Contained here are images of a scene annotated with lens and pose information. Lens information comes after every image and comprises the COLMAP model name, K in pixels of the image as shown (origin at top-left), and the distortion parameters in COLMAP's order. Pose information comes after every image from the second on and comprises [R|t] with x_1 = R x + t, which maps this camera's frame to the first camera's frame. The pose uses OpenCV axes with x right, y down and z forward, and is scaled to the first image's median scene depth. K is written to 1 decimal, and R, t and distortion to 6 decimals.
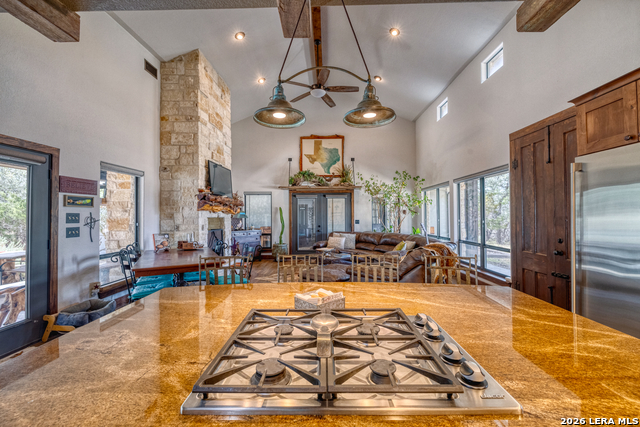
lens RADIAL K [[267.6, 0, 319.3], [0, 267.6, 209.8], [0, 0, 1]] dist [-0.001361, -0.000065]
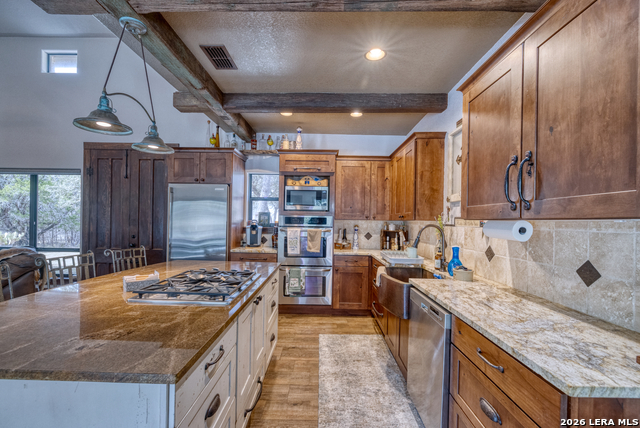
lens RADIAL K [[280.1, 0, 320.3], [0, 280.1, 221.7], [0, 0, 1]] dist [0.004043, -0.000425]
pose [[-0.007795, 0.000998, 0.999969, -0.344257], [-0.039405, 0.999222, -0.001304, 0.002227], [-0.999193, -0.039414, -0.007749, 0.031654]]
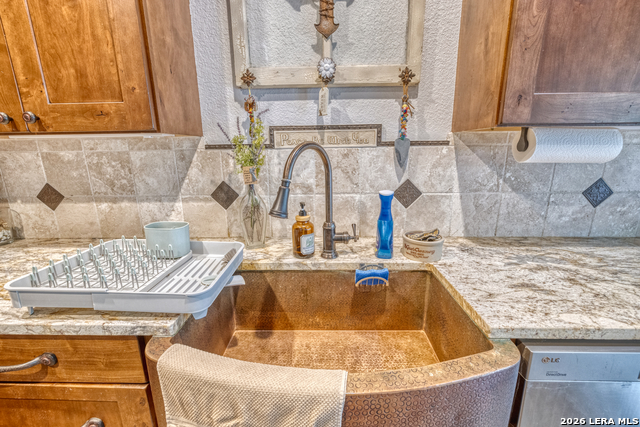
lens RADIAL K [[270.4, 0, 319.0], [0, 270.4, 209.3], [0, 0, 1]] dist [-0.000561, -0.000884]
pose [[-0.999789, 0.013460, 0.015522, 0.157302], [0.016343, 0.978866, 0.203850, 0.004744], [-0.012451, 0.204060, -0.978879, -0.000200]]
